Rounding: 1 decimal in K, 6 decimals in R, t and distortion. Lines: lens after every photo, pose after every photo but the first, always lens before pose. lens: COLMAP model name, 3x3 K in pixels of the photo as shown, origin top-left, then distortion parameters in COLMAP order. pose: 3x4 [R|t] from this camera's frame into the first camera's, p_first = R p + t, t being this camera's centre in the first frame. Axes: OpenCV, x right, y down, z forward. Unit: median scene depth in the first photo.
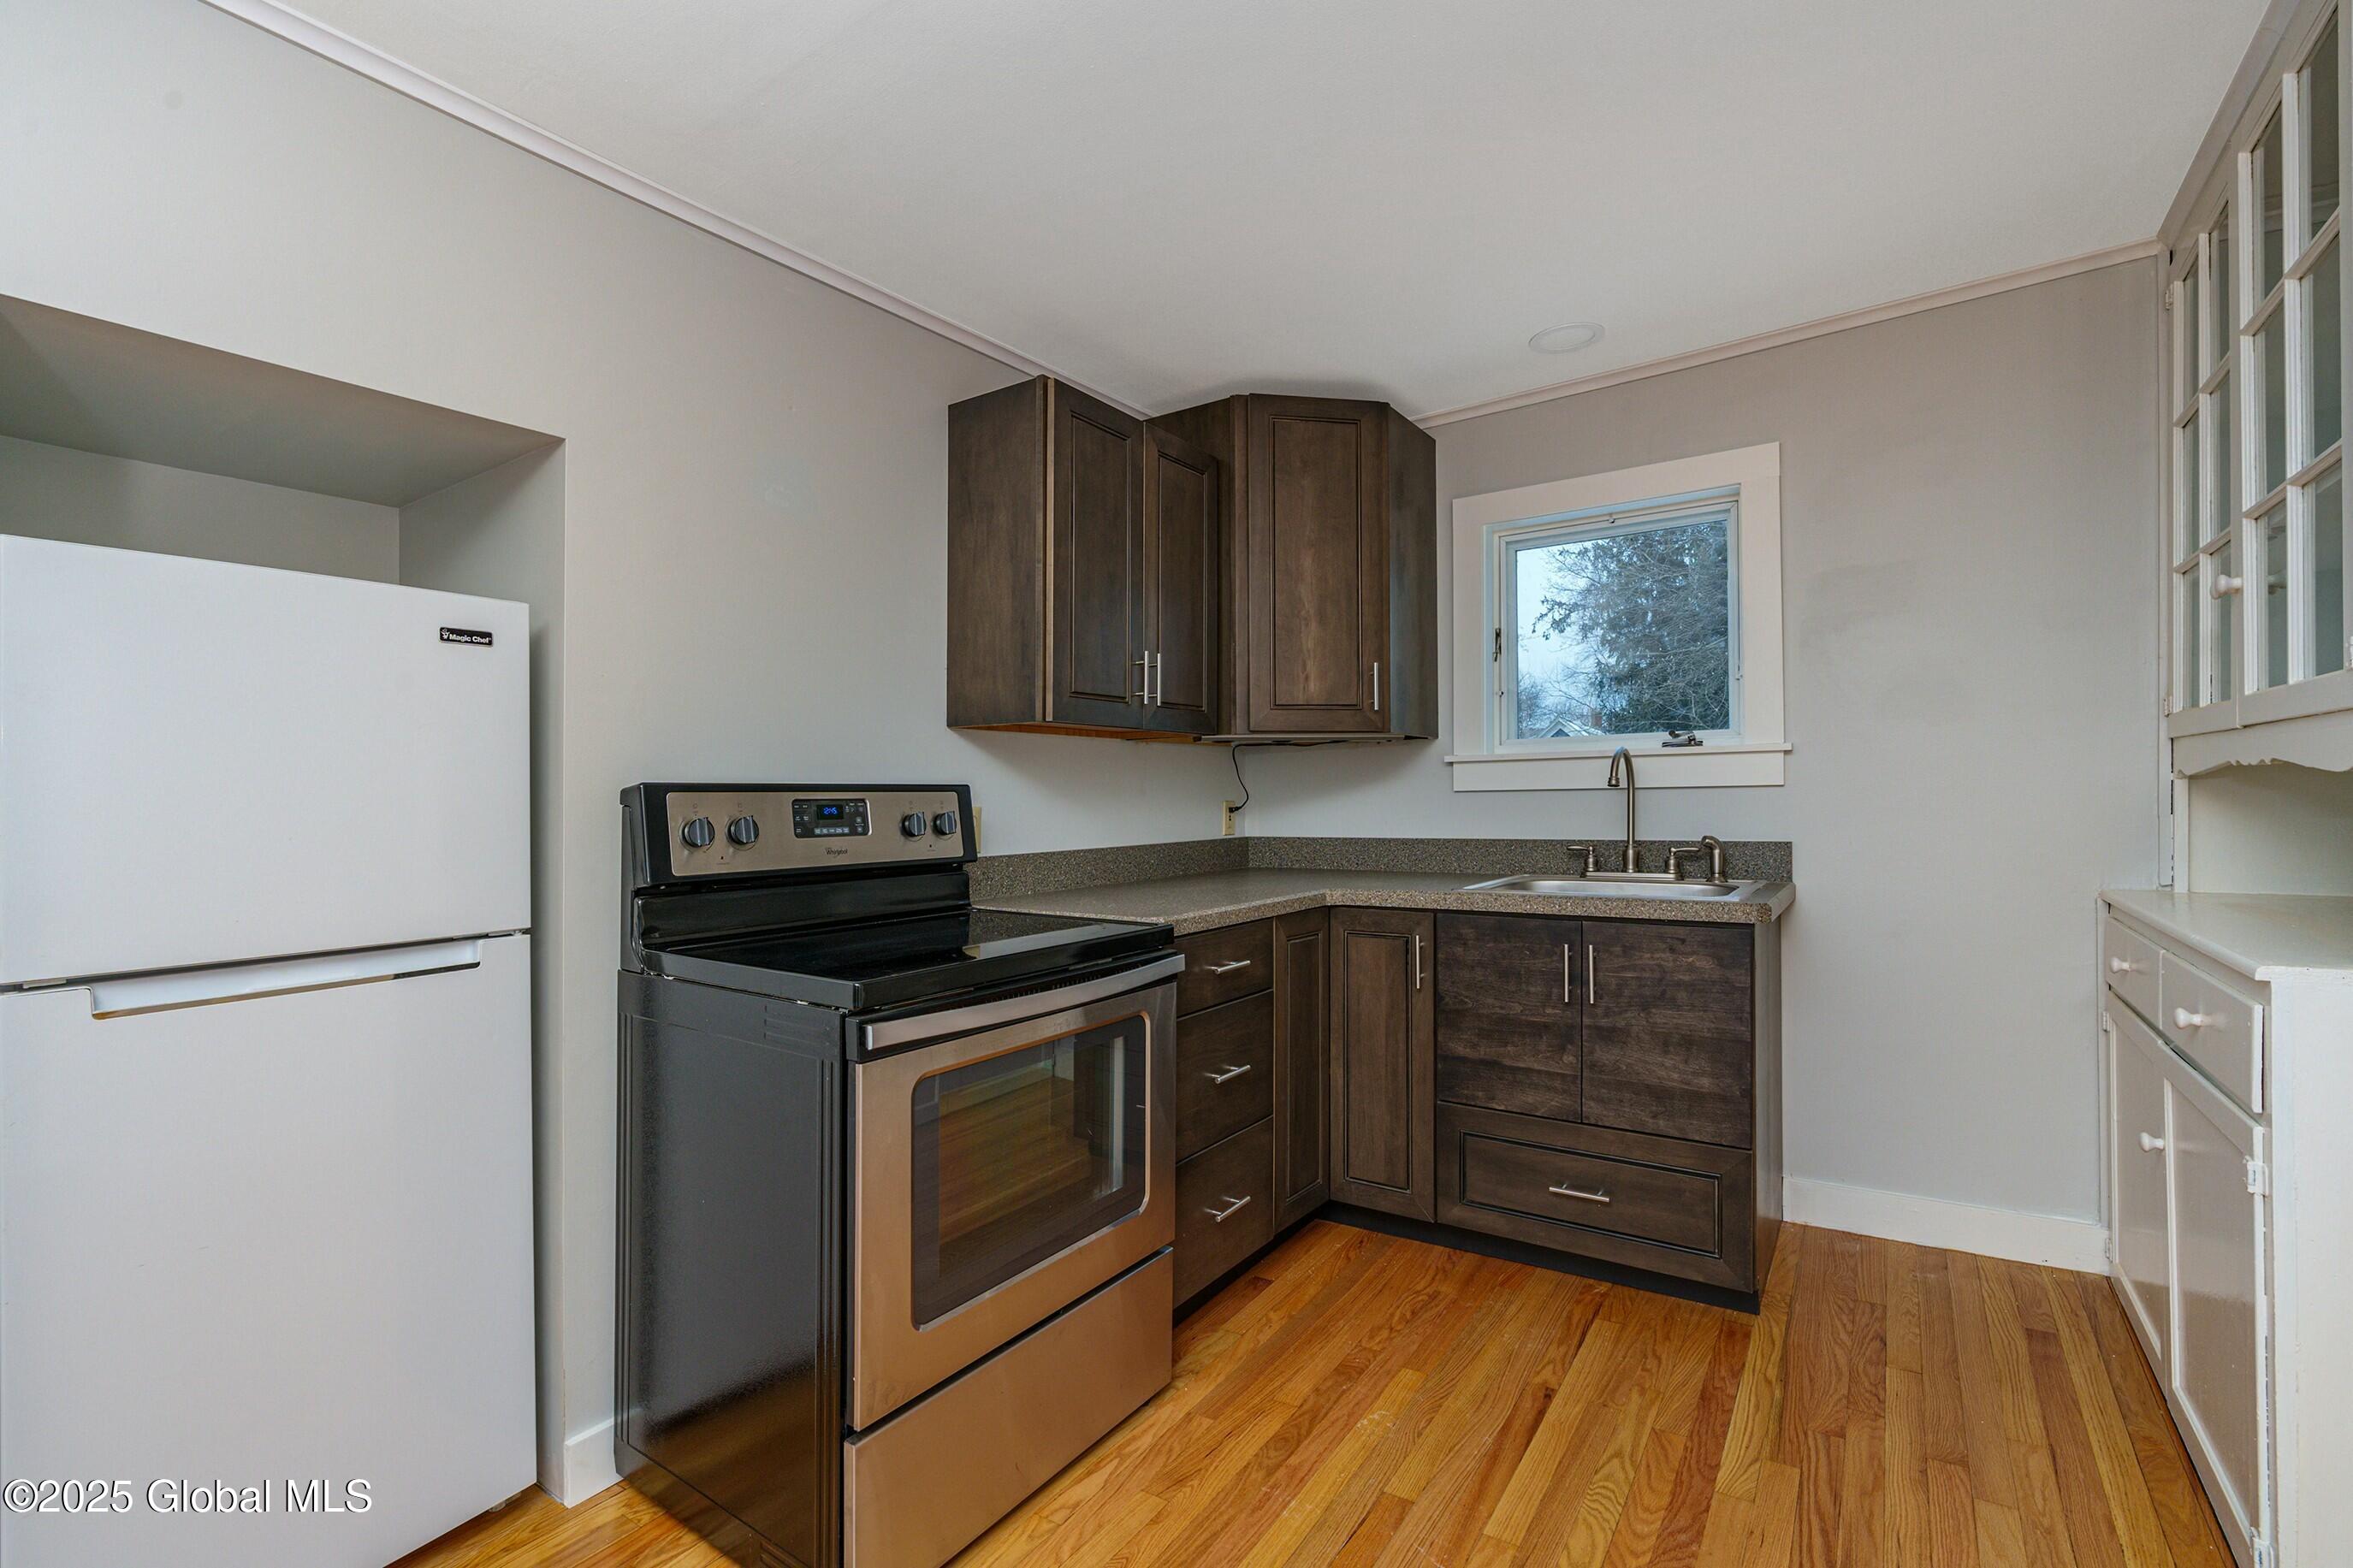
lens RADIAL K [[1043.8, 0, 1176.5], [0, 1043.8, 784.0], [0, 0, 1]] dist [-0.002316, 0.000076]
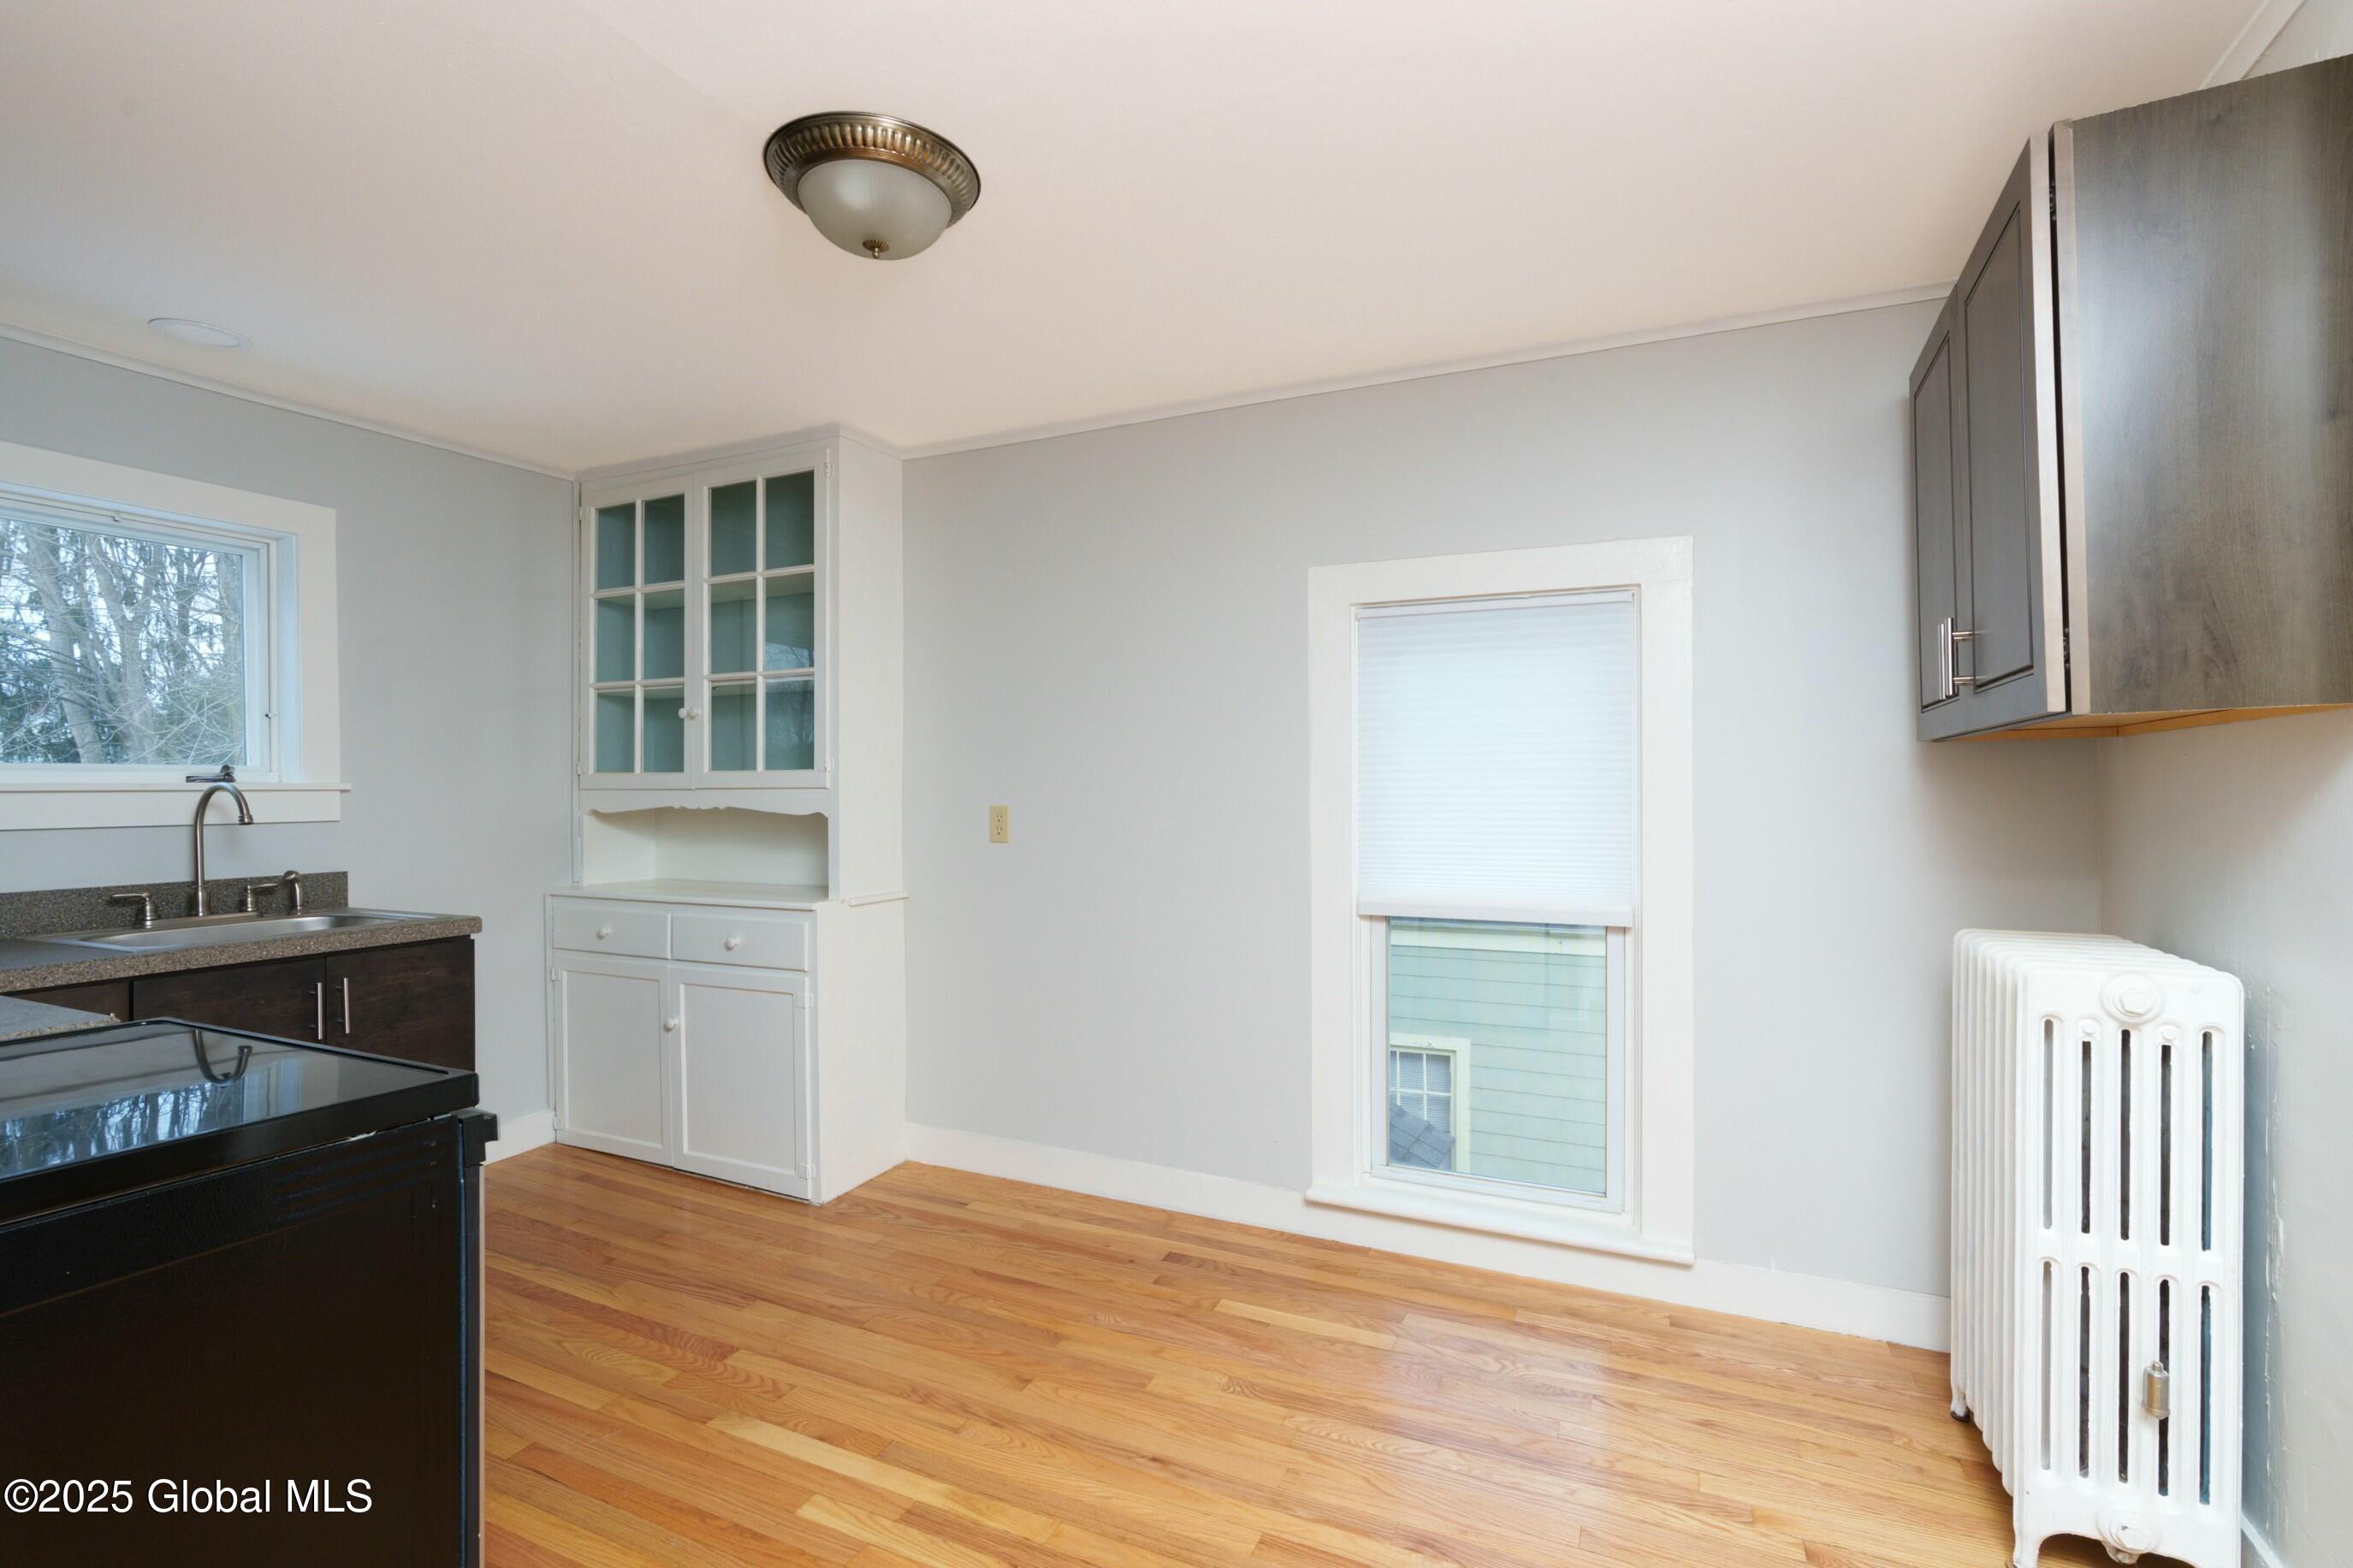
lens RADIAL K [[1043.8, 0, 1176.5], [0, 1043.8, 784.0], [0, 0, 1]] dist [-0.002316, 0.000076]
pose [[-0.143771, 0.022047, 0.989365, -0.646055], [-0.001261, 0.999747, -0.022462, -0.014323], [-0.989610, -0.004477, -0.143707, 0.281656]]
